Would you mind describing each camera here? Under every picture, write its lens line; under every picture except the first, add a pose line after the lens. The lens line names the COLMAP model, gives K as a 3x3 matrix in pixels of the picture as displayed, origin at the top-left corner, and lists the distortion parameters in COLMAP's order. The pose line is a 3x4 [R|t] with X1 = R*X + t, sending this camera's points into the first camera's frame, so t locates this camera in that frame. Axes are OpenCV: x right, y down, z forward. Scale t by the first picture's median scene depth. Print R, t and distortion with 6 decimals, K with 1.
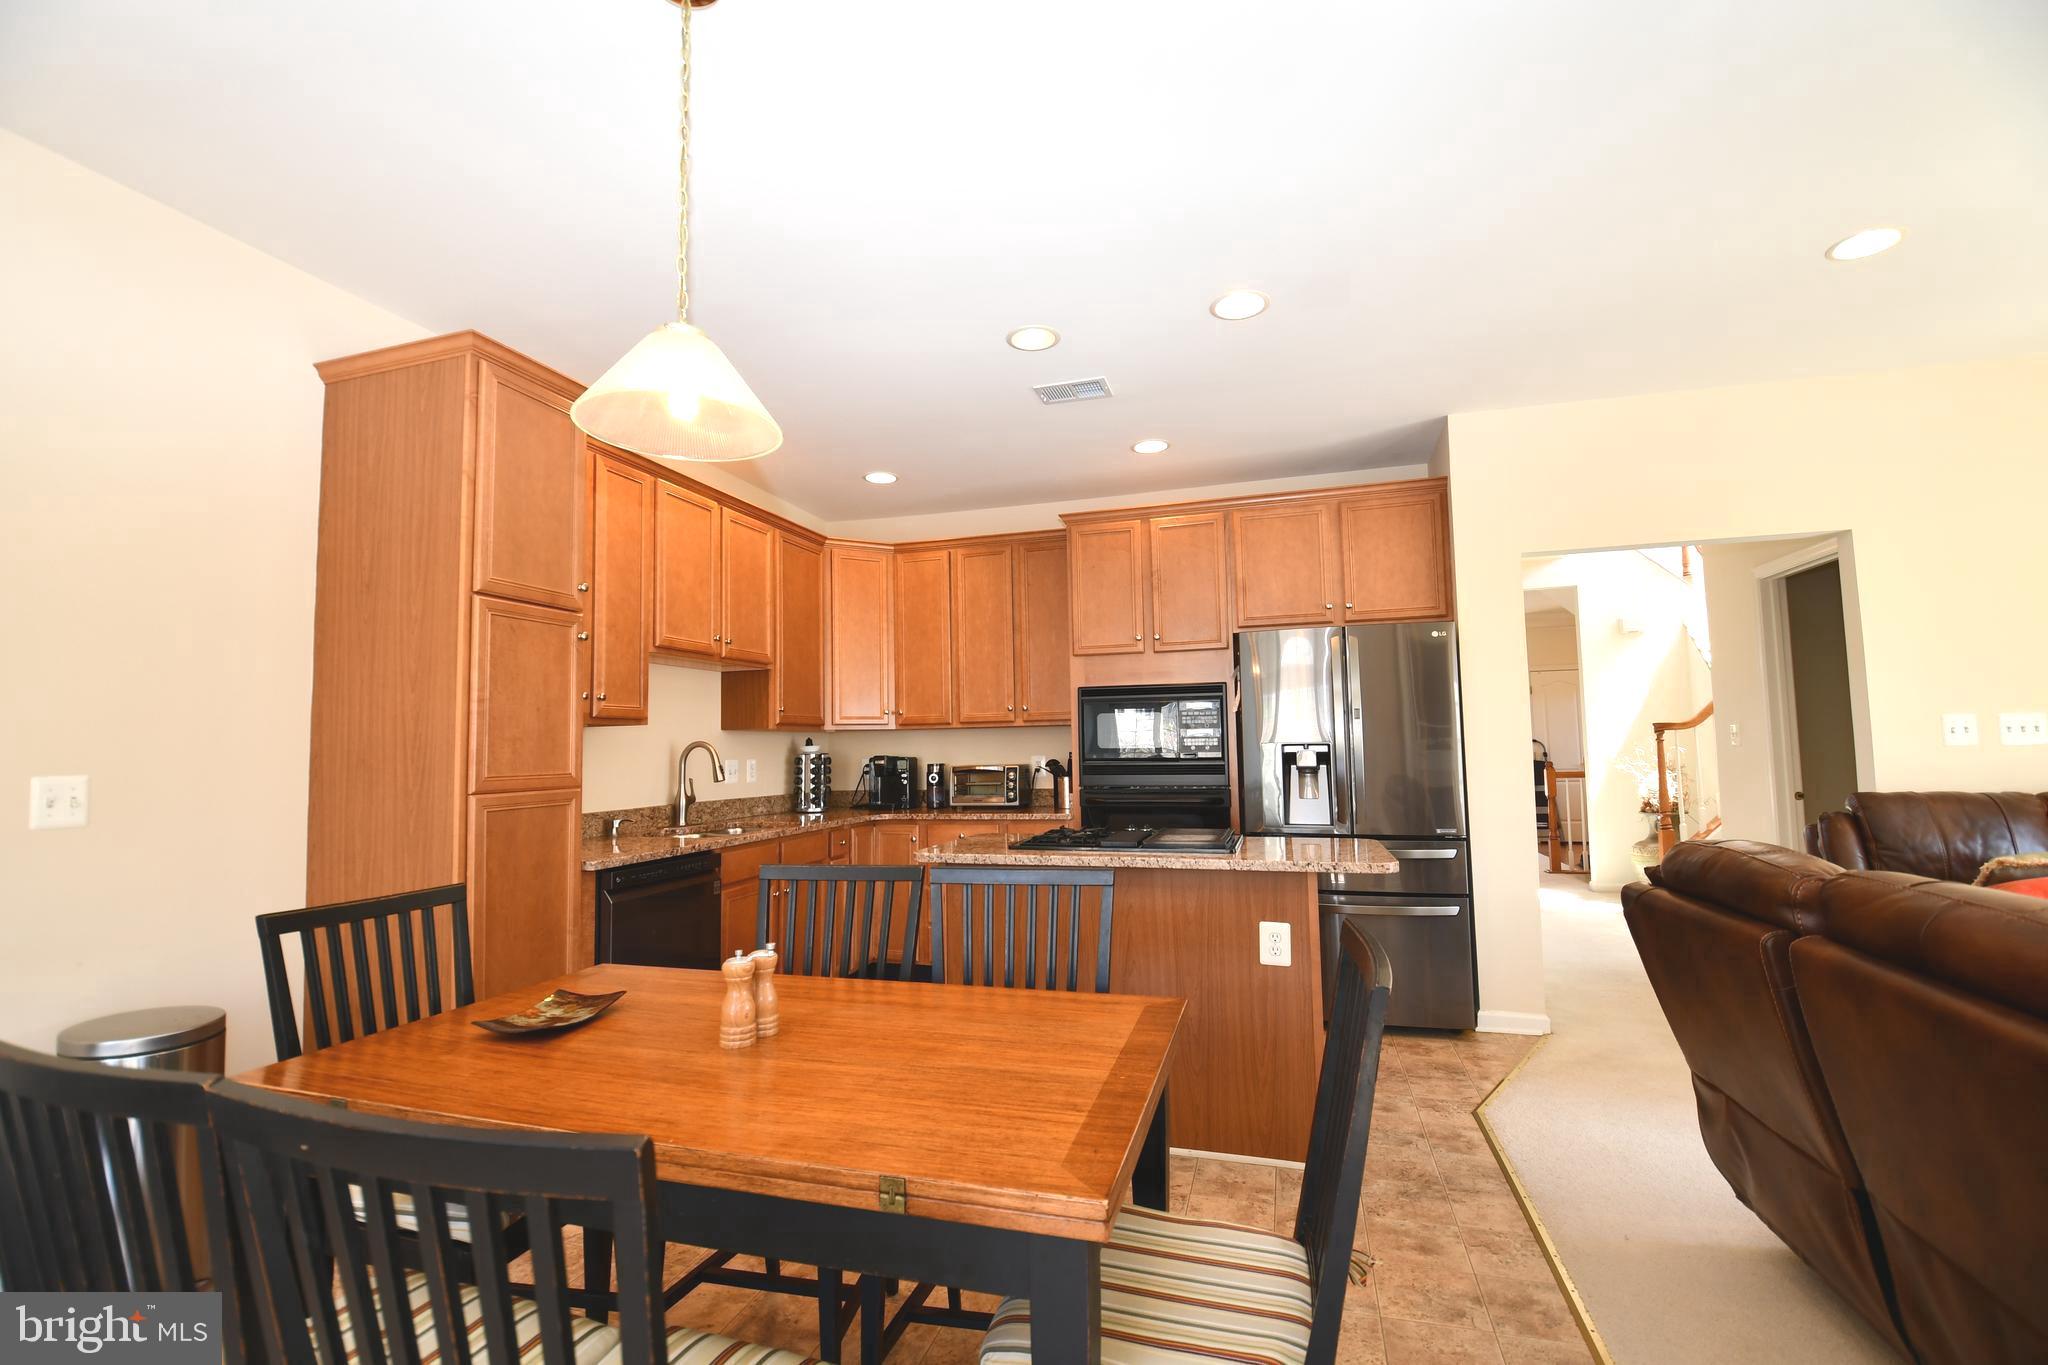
lens RADIAL K [[907.3, 0, 1013.7], [0, 907.3, 681.4], [0, 0, 1]] dist [0.027180, -0.028938]
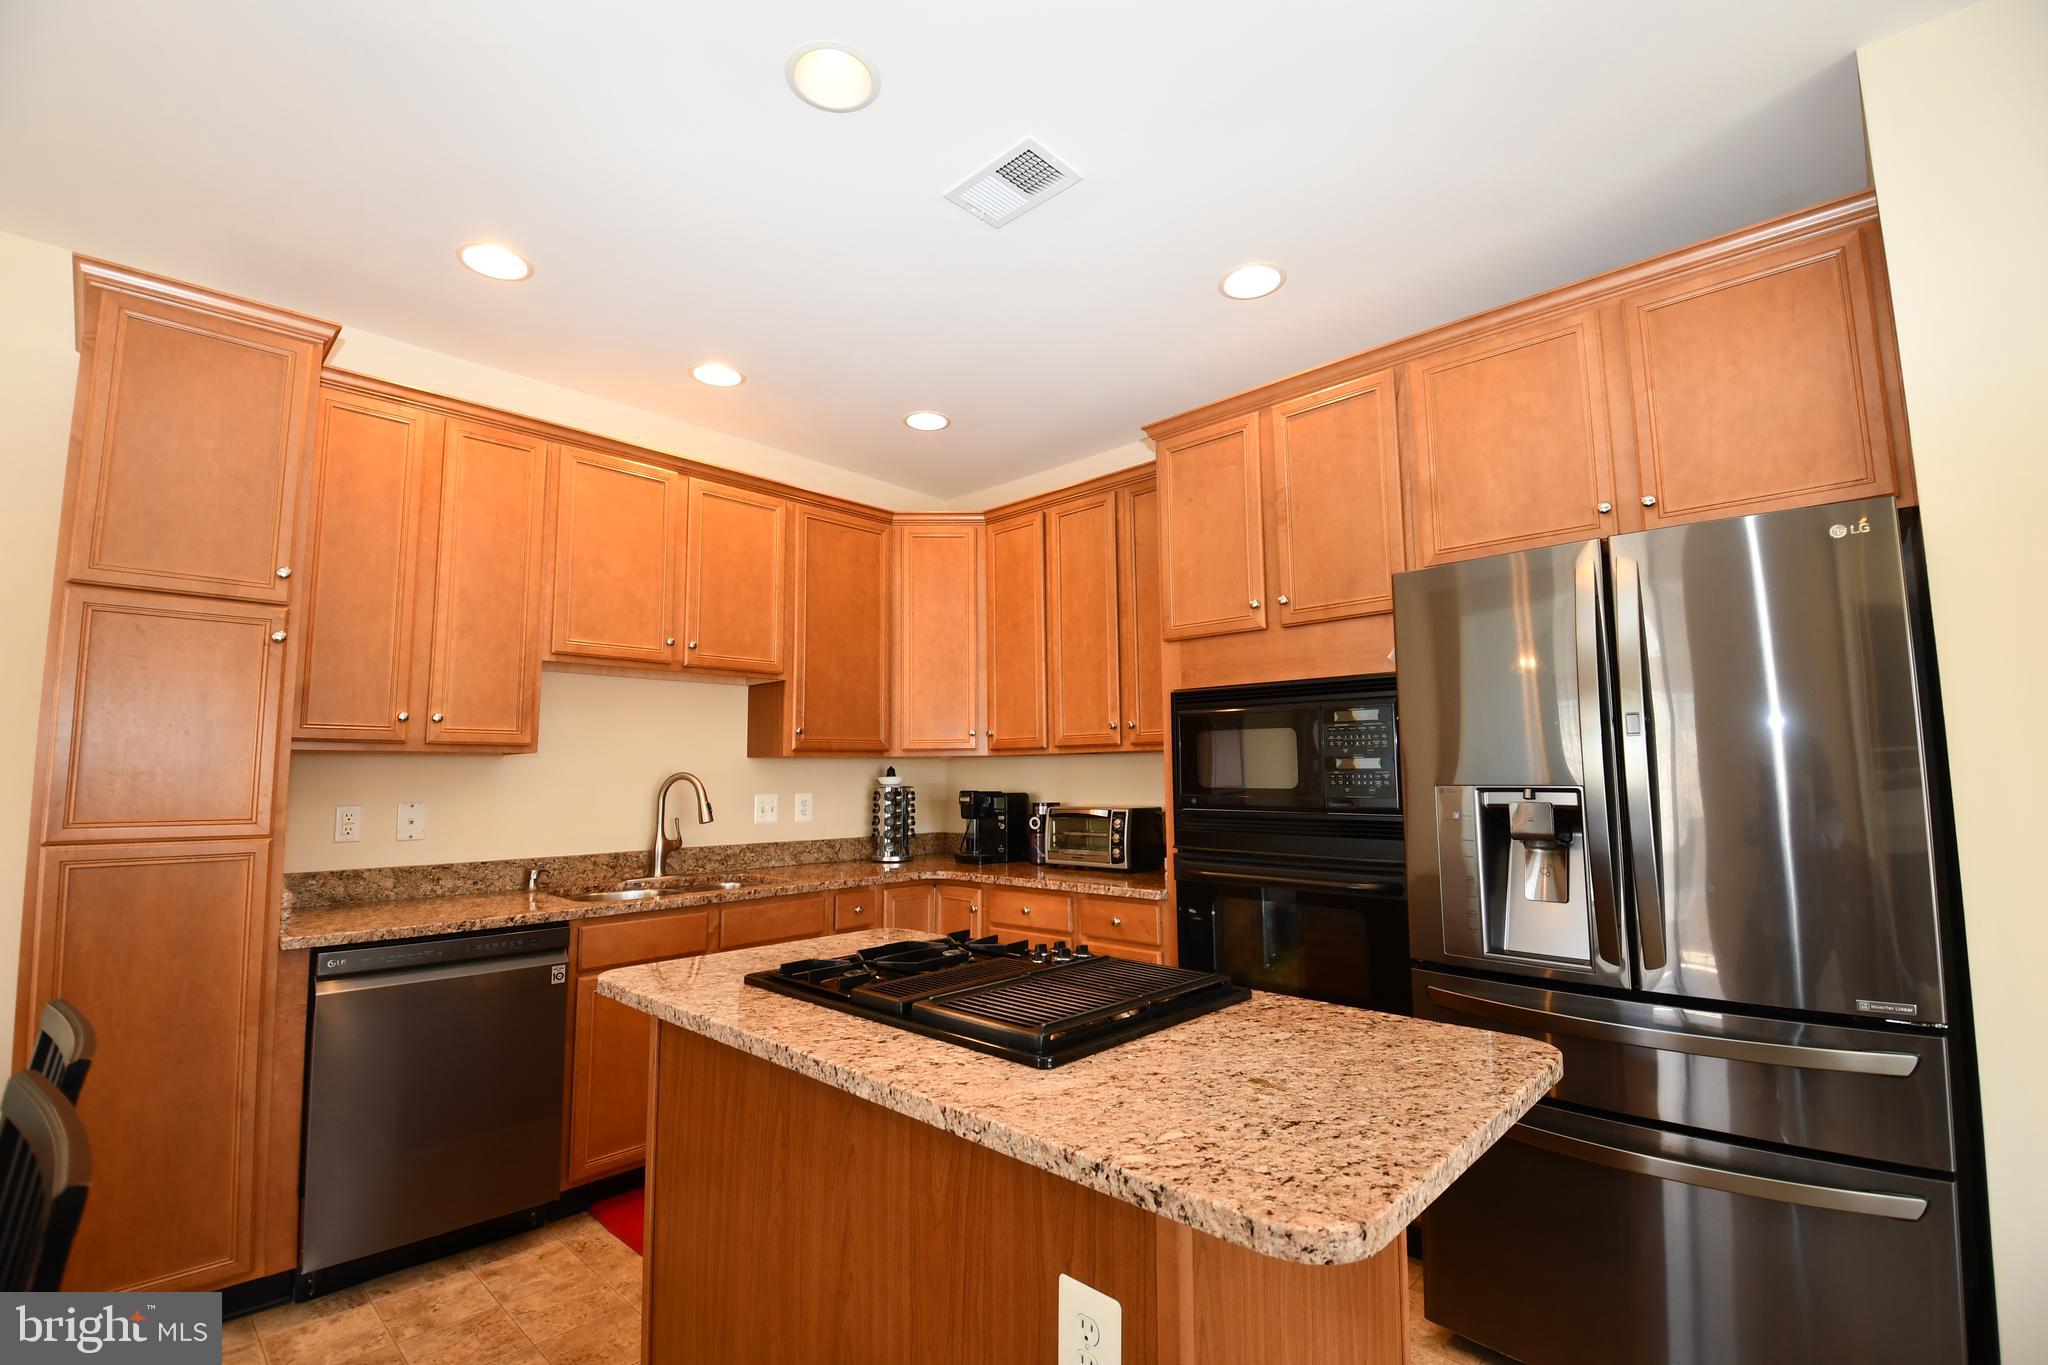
lens RADIAL K [[897.2, 0, 1017.5], [0, 897.2, 682.1], [0, 0, 1]] dist [0.014154, -0.027288]
pose [[0.891512, -0.037527, -0.451440, 0.256693], [0.026579, 0.999179, -0.030572, 0.016849], [0.452217, 0.015257, 0.891777, 0.388101]]
